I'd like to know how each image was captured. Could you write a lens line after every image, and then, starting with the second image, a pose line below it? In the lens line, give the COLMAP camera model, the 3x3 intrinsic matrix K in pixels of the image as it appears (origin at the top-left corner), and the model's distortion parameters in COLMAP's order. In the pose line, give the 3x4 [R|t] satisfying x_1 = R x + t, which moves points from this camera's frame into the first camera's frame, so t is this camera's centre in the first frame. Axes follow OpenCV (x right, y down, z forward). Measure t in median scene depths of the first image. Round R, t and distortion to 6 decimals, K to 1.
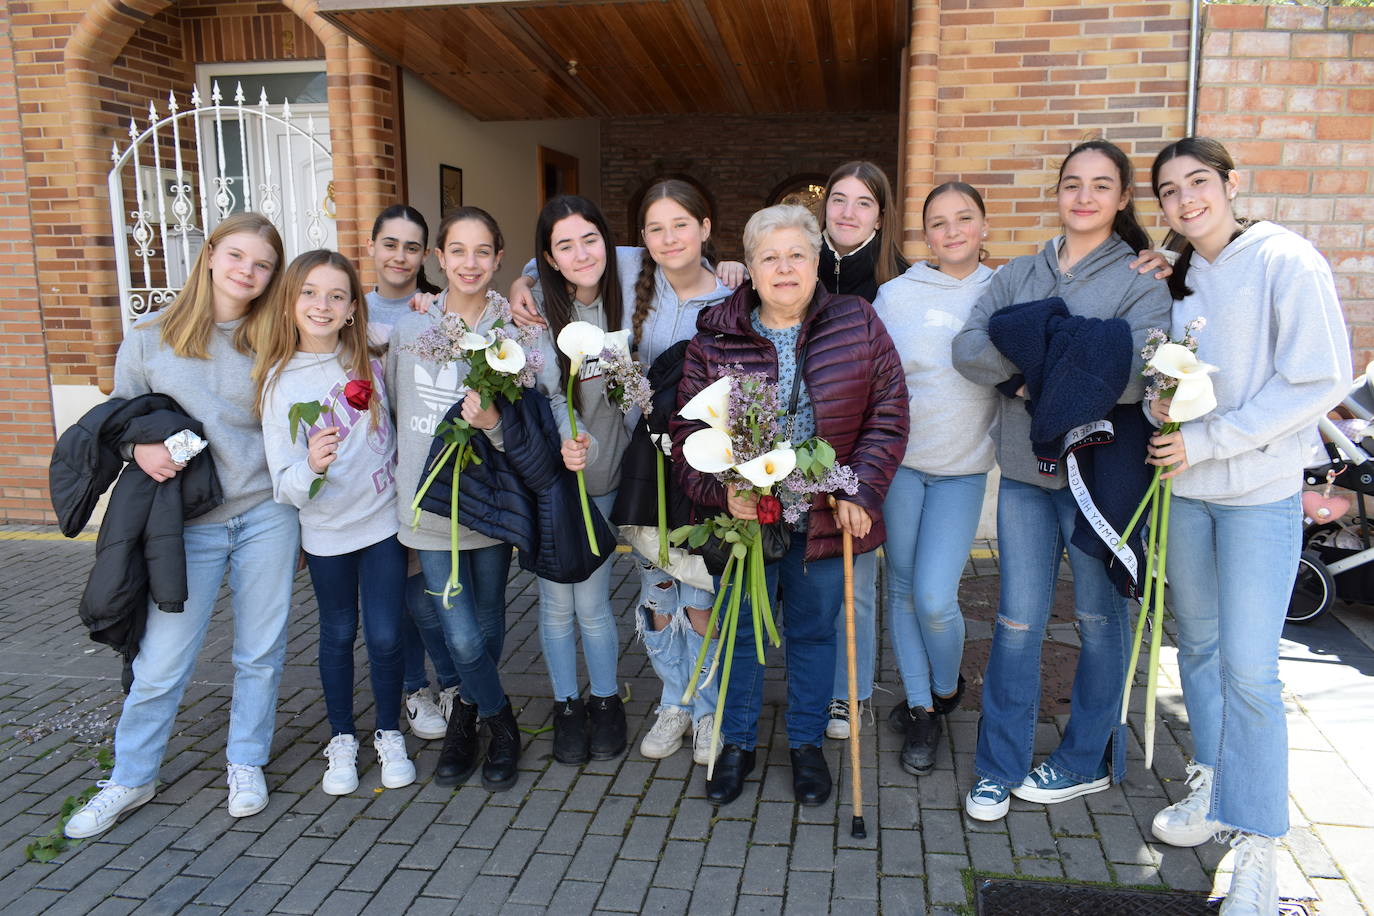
lens RADIAL K [[1025.0, 0, 687.0], [0, 1025.0, 458.0], [0, 0, 1]] dist [-0.033944, 0.002234]
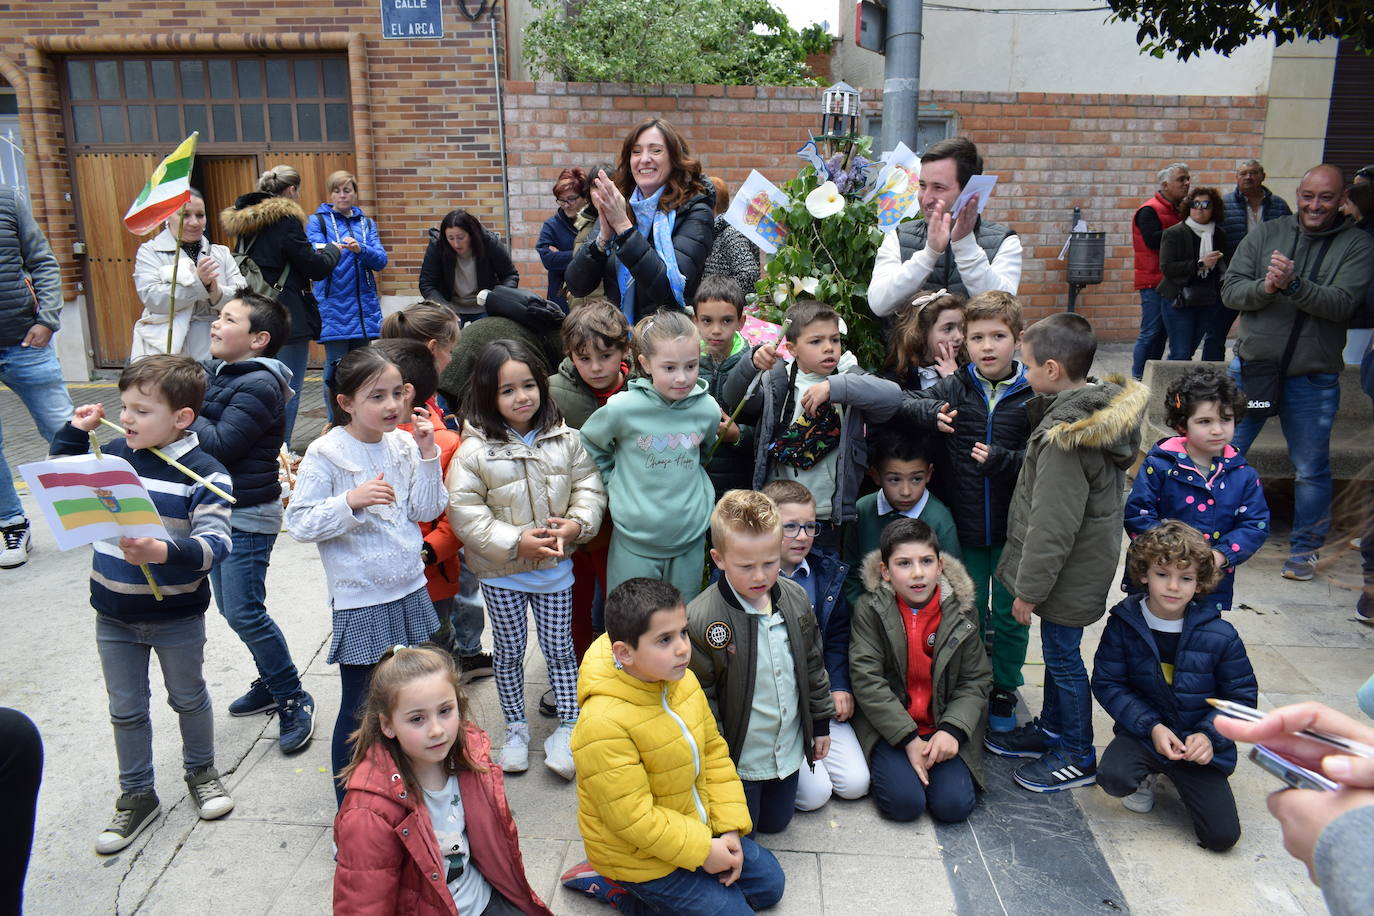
lens RADIAL K [[1025.0, 0, 687.0], [0, 1025.0, 458.0], [0, 0, 1]] dist [-0.033944, 0.002234]
pose [[0.985550, -0.036175, 0.165475, 0.497486], [0.028843, 0.998502, 0.046496, 0.179166], [-0.166909, -0.041052, 0.985117, -0.959953]]
